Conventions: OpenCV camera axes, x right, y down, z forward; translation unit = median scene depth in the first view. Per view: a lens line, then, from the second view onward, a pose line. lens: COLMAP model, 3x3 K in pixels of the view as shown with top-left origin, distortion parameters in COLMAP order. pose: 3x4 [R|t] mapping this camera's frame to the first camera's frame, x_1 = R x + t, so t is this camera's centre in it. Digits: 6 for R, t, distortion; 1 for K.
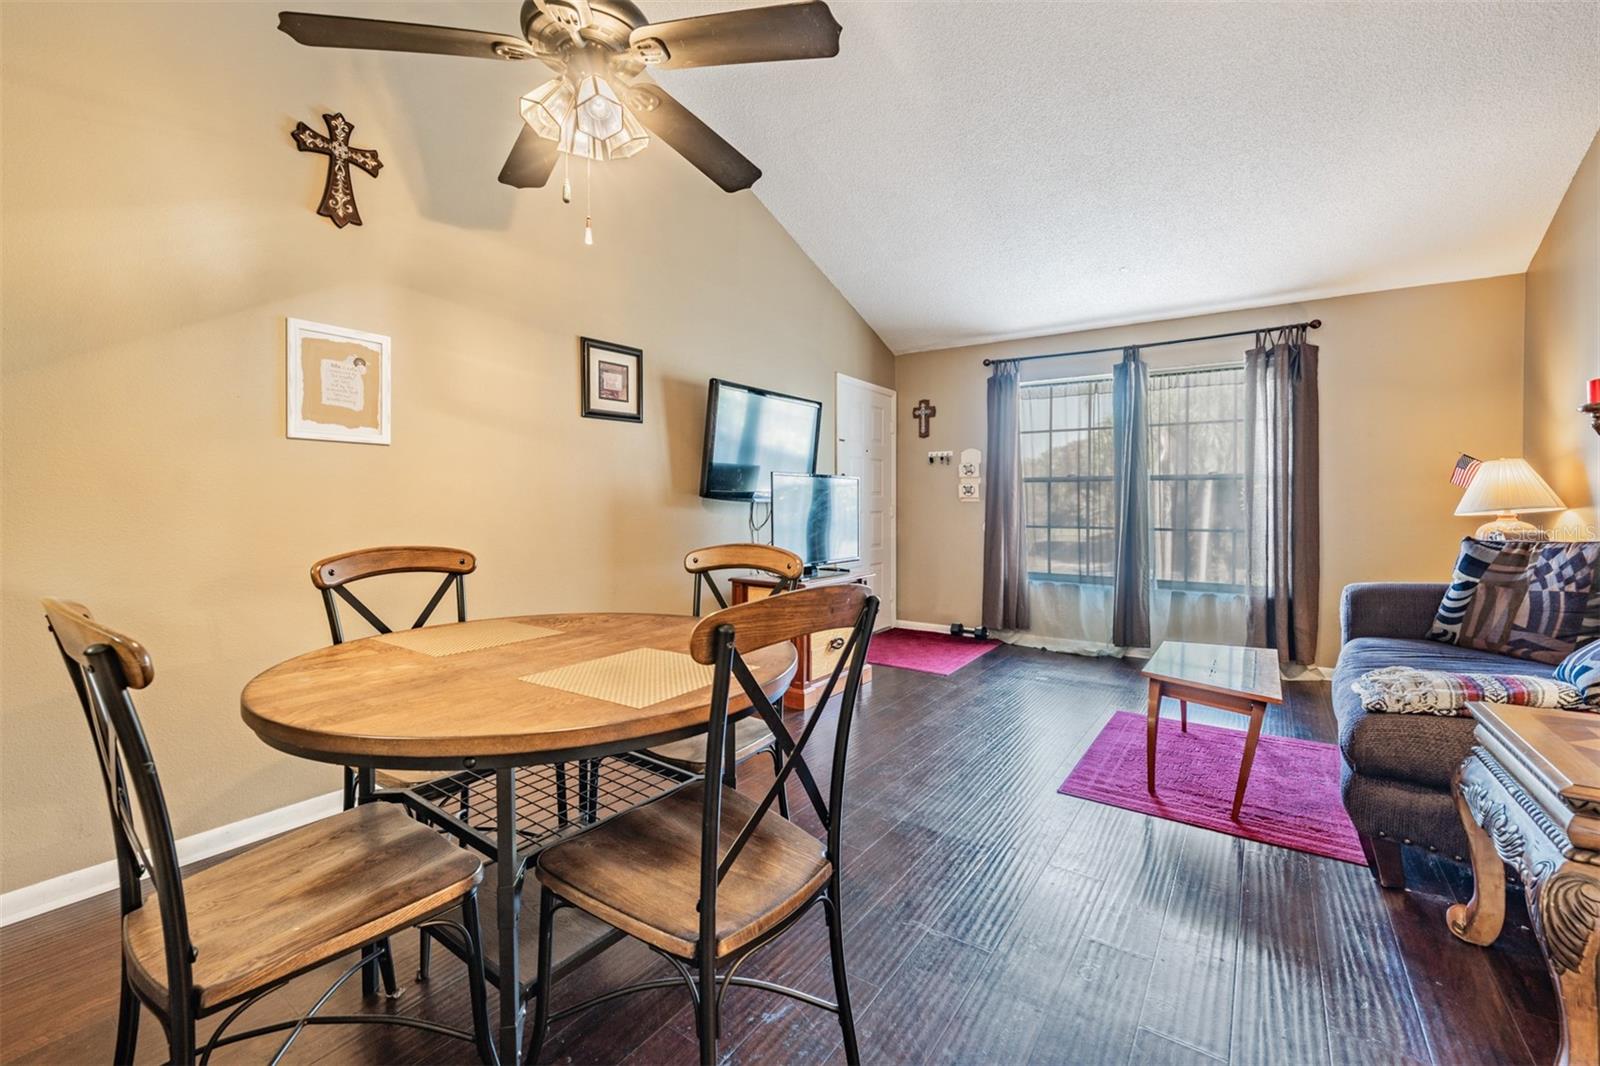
lens RADIAL K [[669.3, 0, 798.0], [0, 669.3, 511.3], [0, 0, 1]] dist [0.000759, 0.001037]
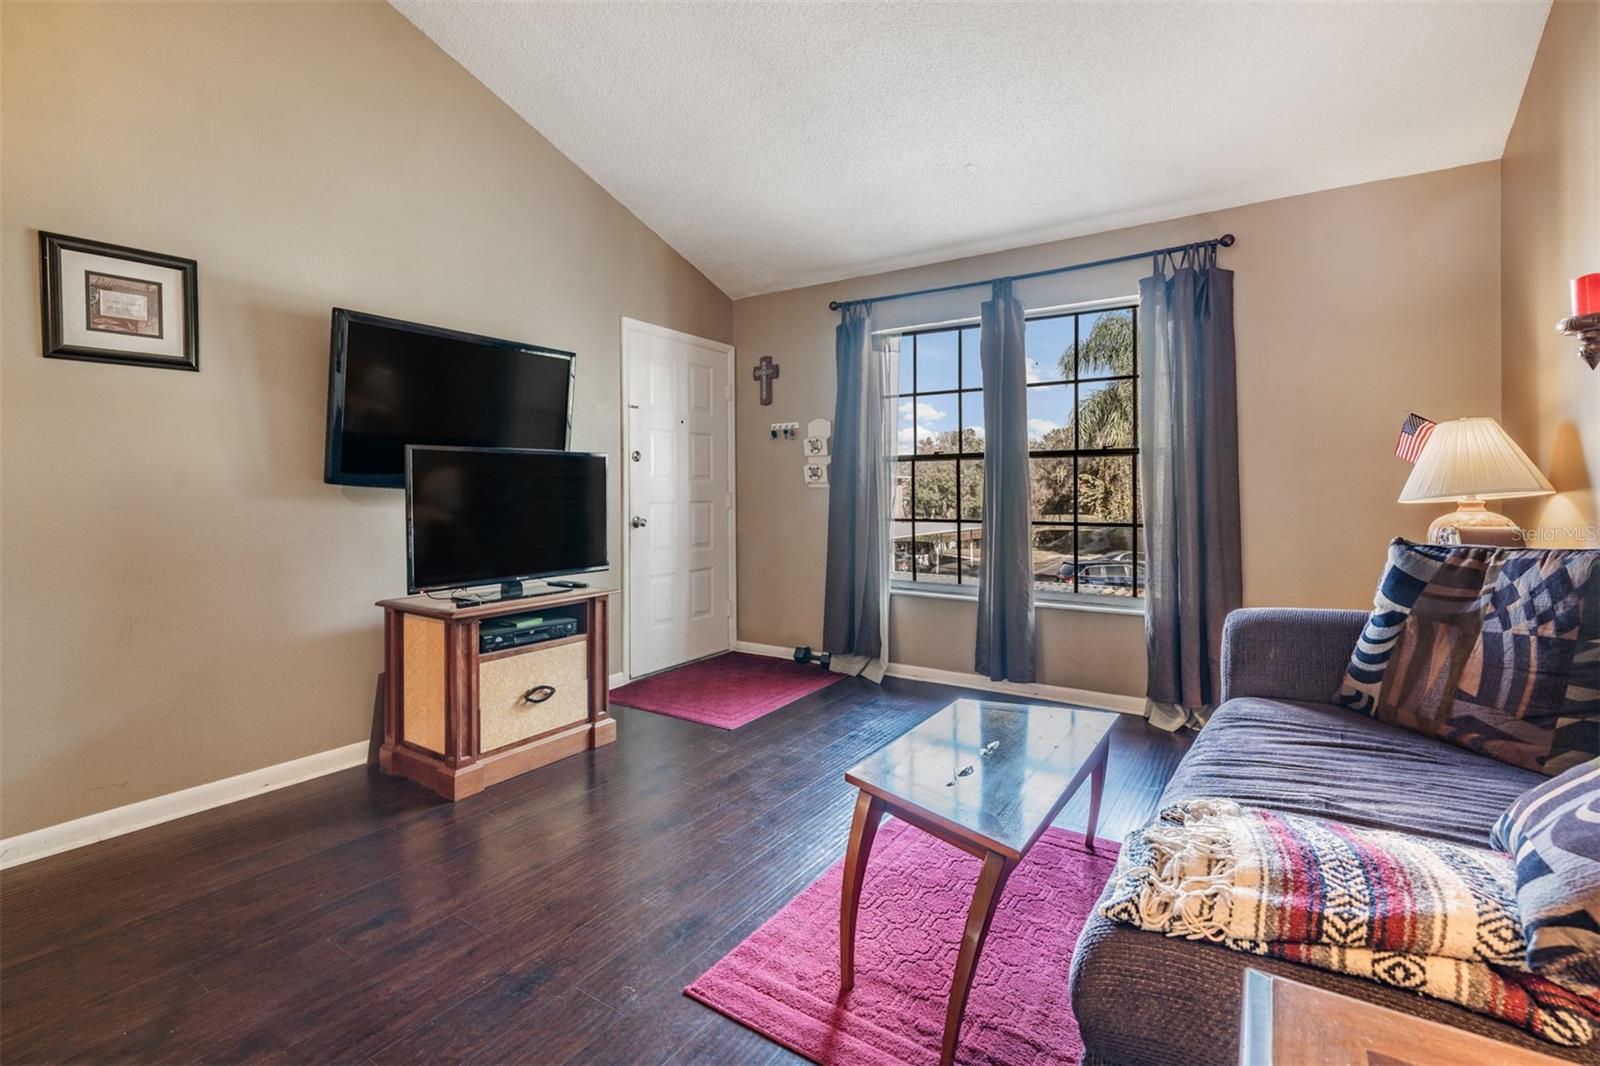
lens RADIAL K [[714.8, 0, 809.5], [0, 714.8, 491.3], [0, 0, 1]] dist [0.003762, -0.001609]
pose [[0.999746, -0.006020, 0.021739, 0.375036], [0.006273, 0.999913, -0.011599, -0.001302], [-0.021667, 0.011733, 0.999696, 0.294997]]
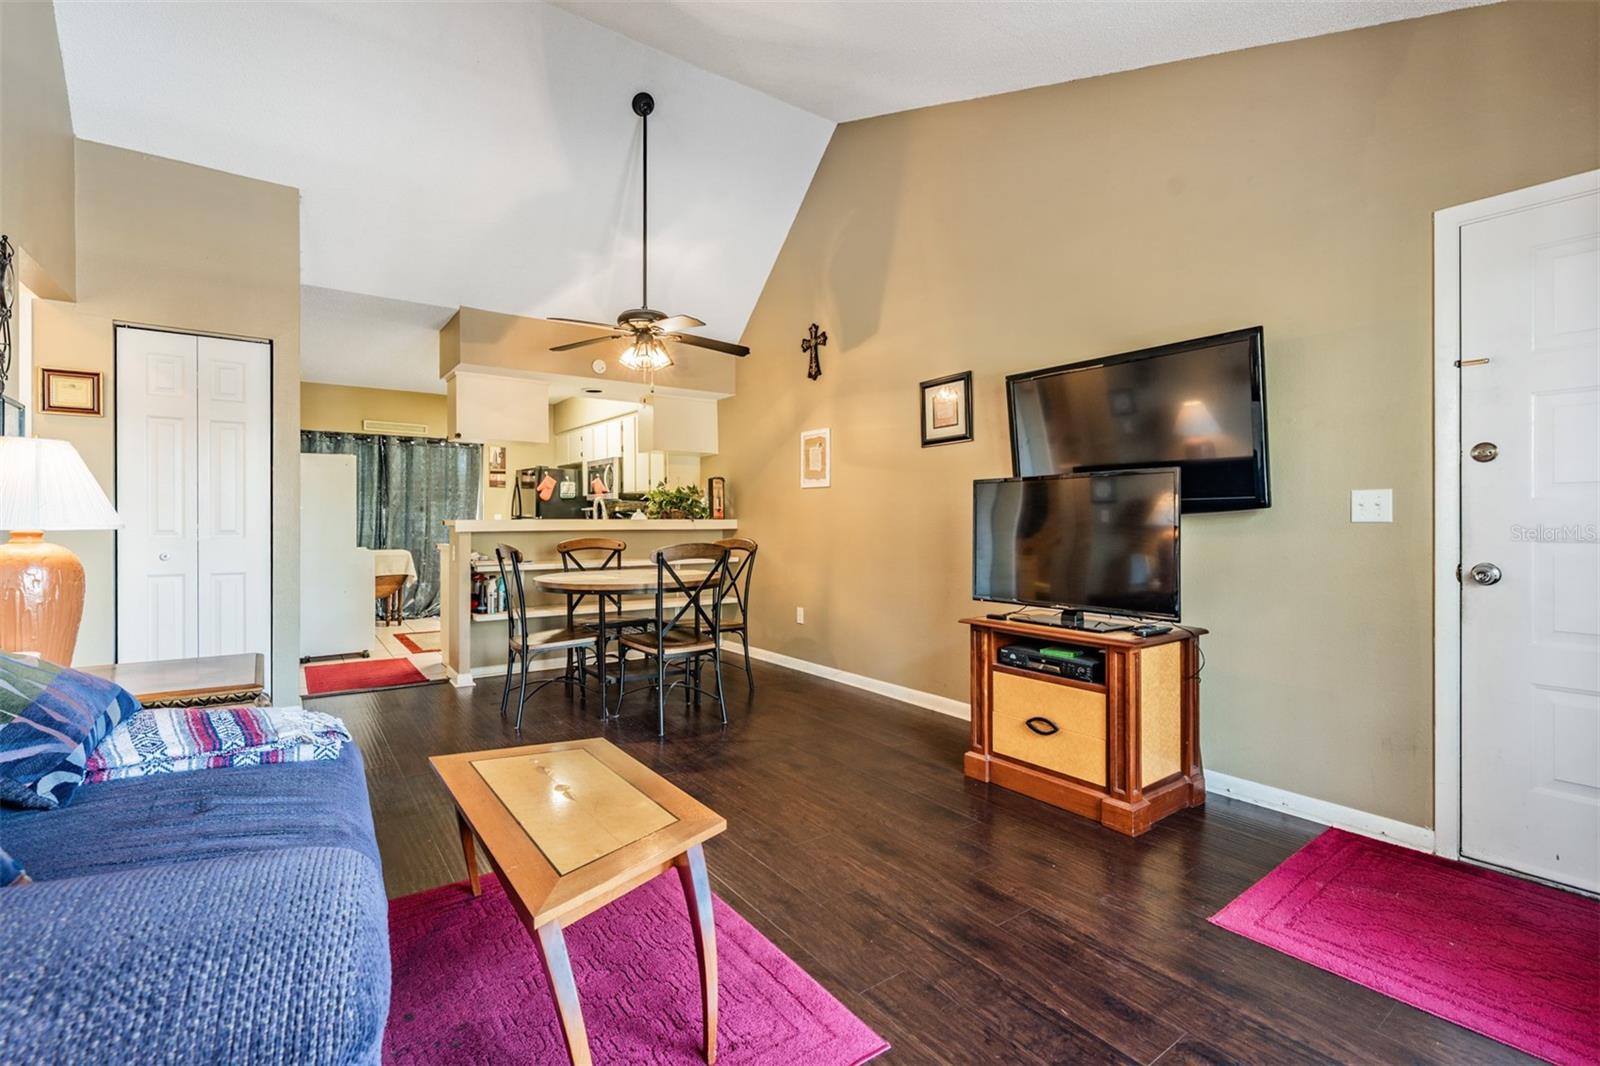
lens RADIAL K [[714.8, 0, 789.6], [0, 714.8, 525.7], [0, 0, 1]] dist [0.003762, -0.001609]
pose [[-0.327901, 0.002591, -0.944708, 0.954110], [-0.014964, 0.999857, 0.007936, -0.005334], [0.944593, 0.016739, -0.327815, 1.157405]]
